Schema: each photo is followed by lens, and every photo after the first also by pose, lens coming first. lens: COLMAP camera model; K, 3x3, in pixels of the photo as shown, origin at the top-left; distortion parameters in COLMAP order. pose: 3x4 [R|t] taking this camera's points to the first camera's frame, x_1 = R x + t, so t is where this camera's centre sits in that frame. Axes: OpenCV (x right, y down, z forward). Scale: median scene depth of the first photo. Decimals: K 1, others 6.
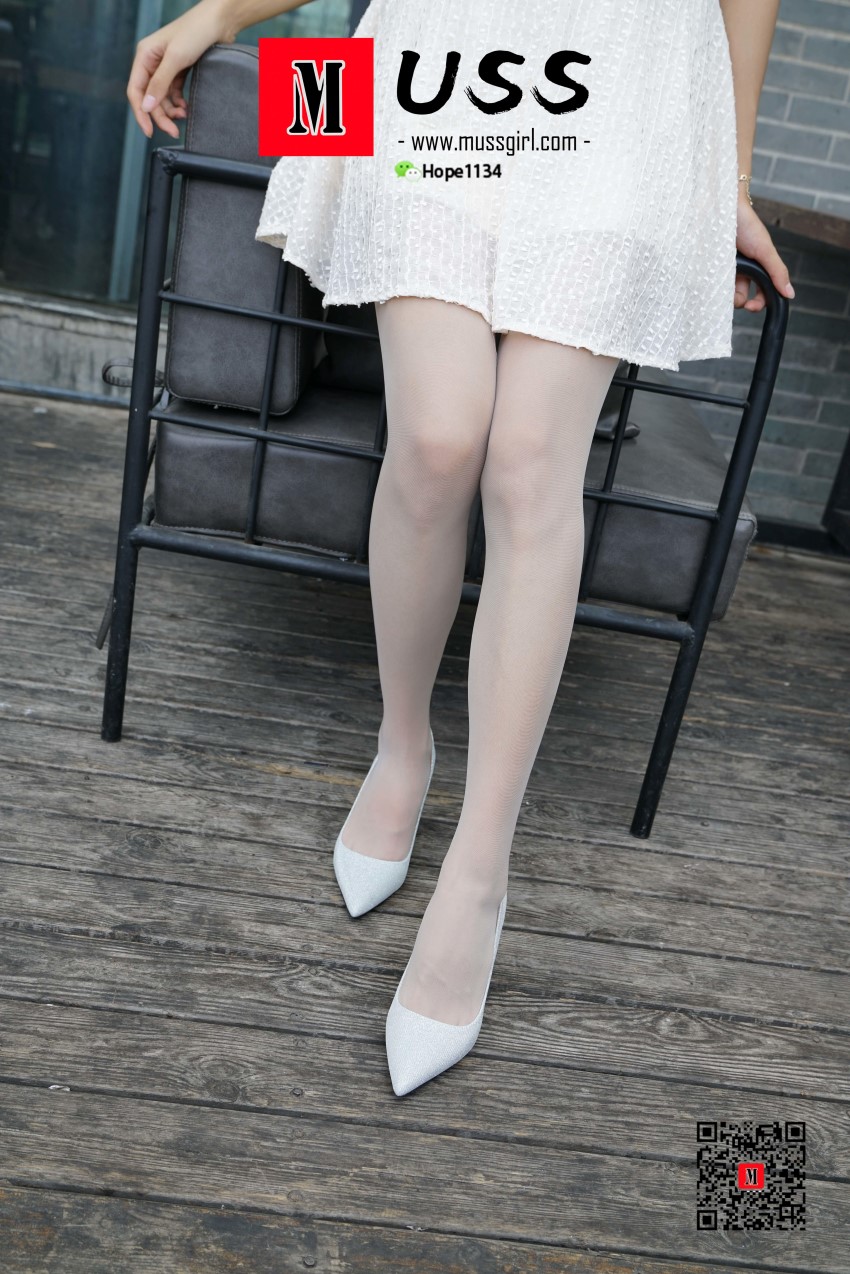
lens RADIAL K [[1298.0, 0, 427.1], [0, 1298.0, 633.3], [0, 0, 1]] dist [0.014520, -0.015482]
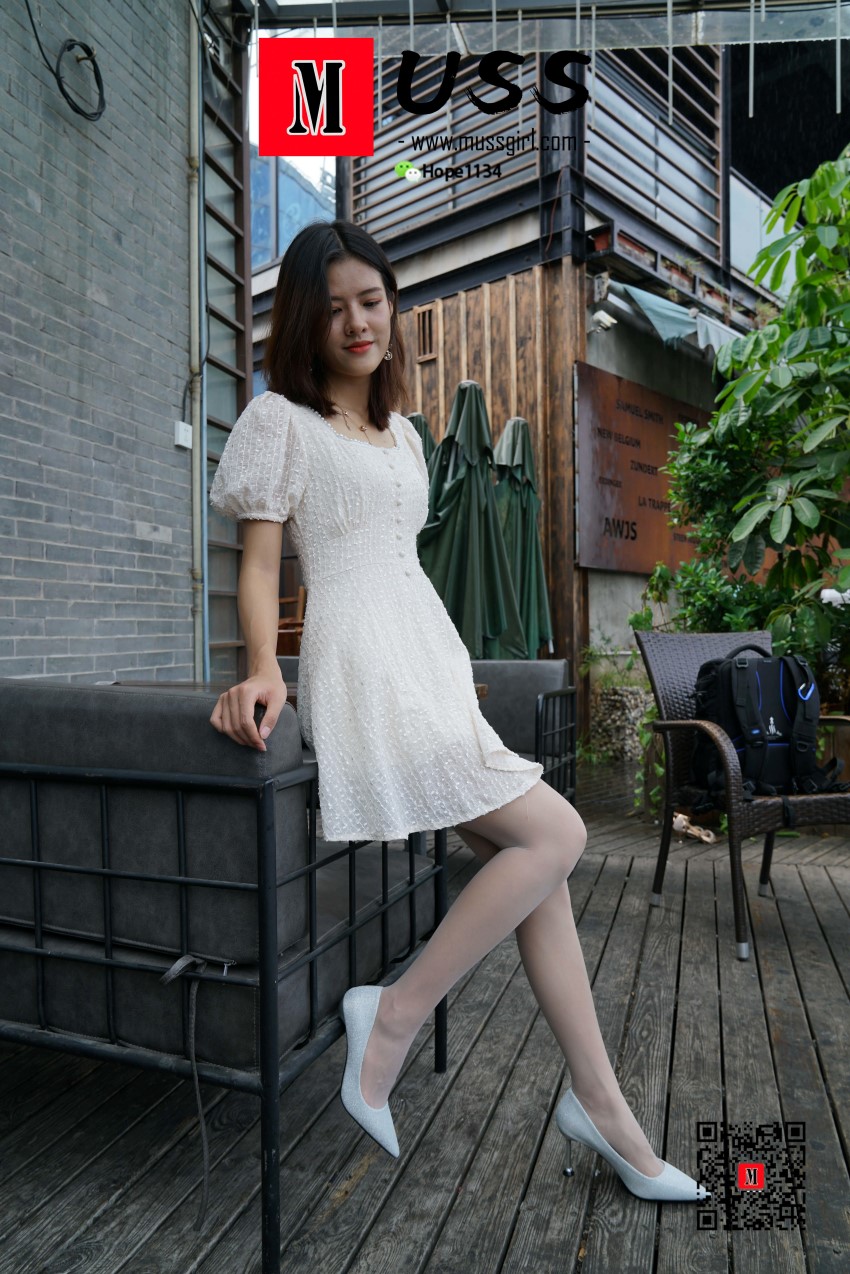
lens RADIAL K [[934.6, 0, 427.3], [0, 934.6, 639.6], [0, 0, 1]] dist [-0.020803, 0.020997]
pose [[0.319843, -0.183830, 0.929466, -0.891322], [0.409846, 0.911312, 0.039205, -0.420632], [-0.854241, 0.368398, 0.366819, 0.415932]]
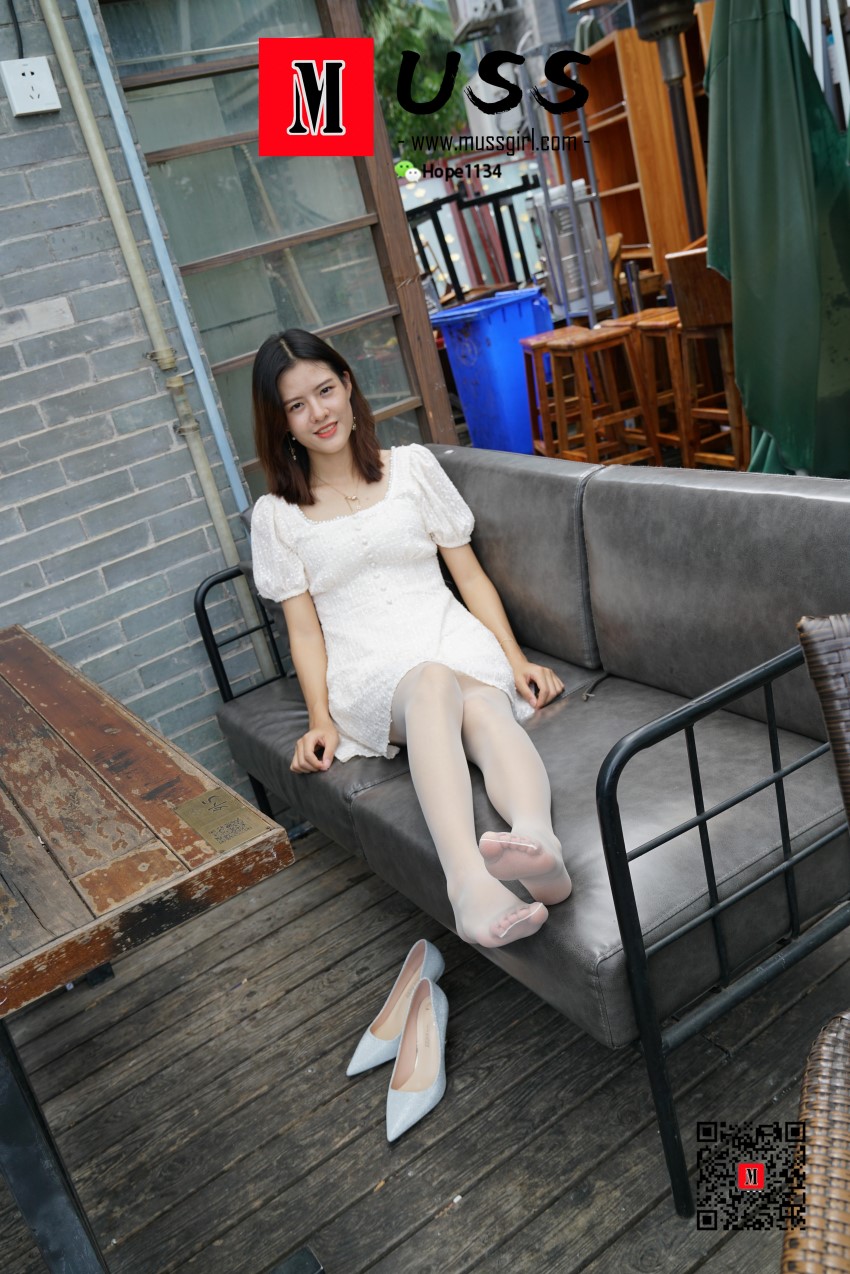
lens RADIAL K [[1086.4, 0, 427.0], [0, 1086.4, 641.4], [0, 0, 1]] dist [0.011439, -0.001989]
pose [[0.769174, -0.535865, 0.348167, 0.792554], [0.547515, 0.833572, 0.073380, -0.318052], [-0.329544, 0.134184, 0.934556, 0.304221]]
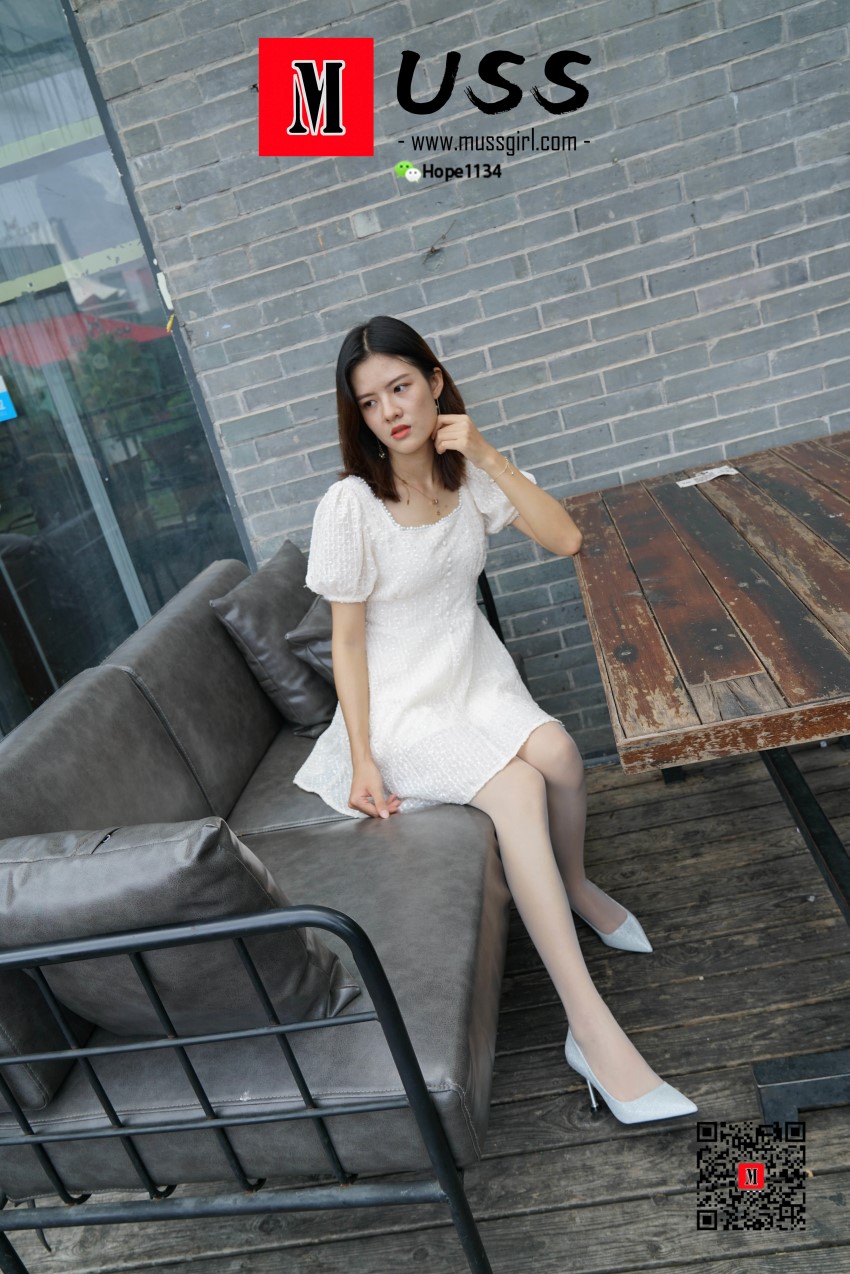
lens RADIAL K [[934.6, 0, 427.3], [0, 934.6, 639.6], [0, 0, 1]] dist [-0.020803, 0.020997]
pose [[0.897466, -0.367438, -0.244014, 0.533701], [0.359954, 0.929846, -0.076283, -0.358309], [0.254925, -0.019373, 0.966767, 0.292676]]
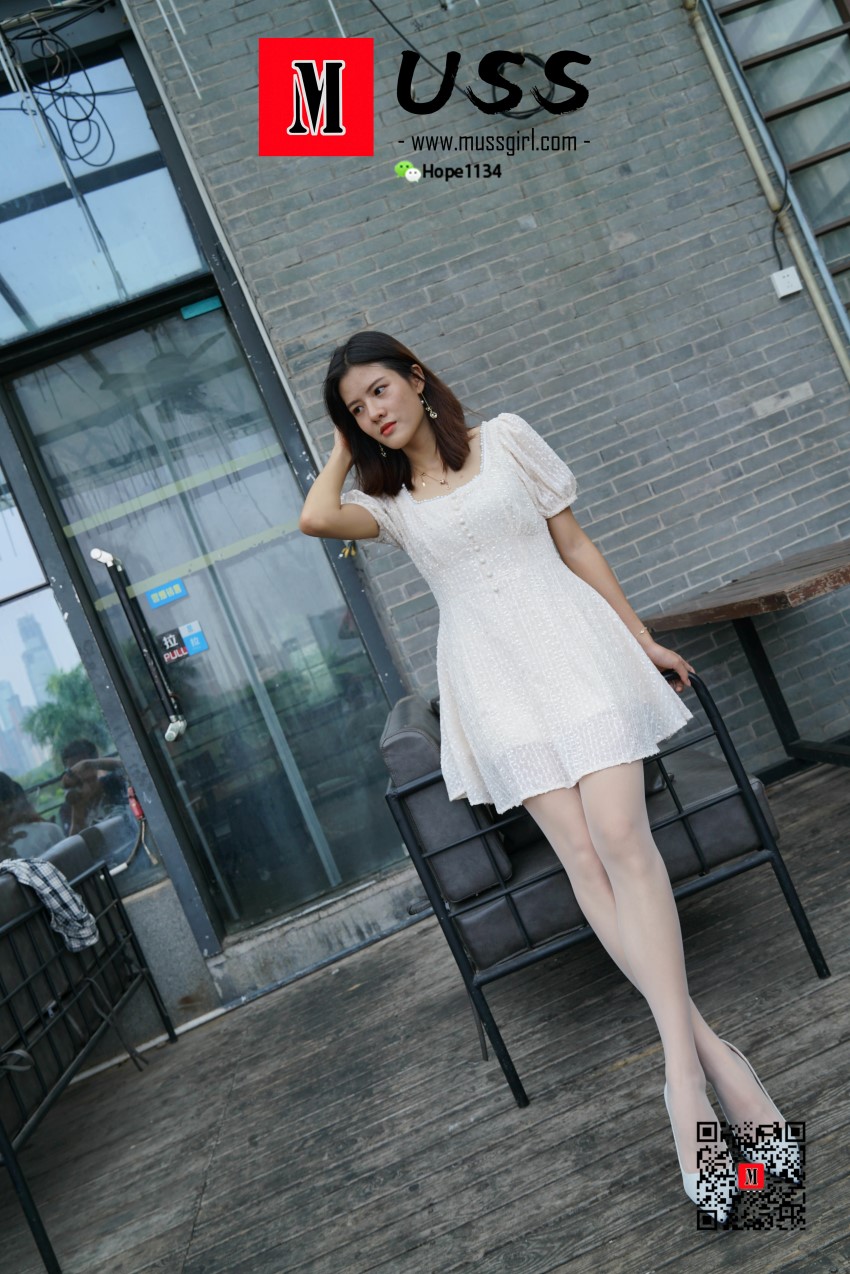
lens RADIAL K [[946.6, 0, 427.5], [0, 946.6, 638.7], [0, 0, 1]] dist [-0.015186, 0.013978]
pose [[0.836647, -0.544728, 0.057382, -0.098467], [0.523964, 0.765391, -0.373682, 0.011667], [0.159635, 0.342706, 0.925780, -0.348064]]
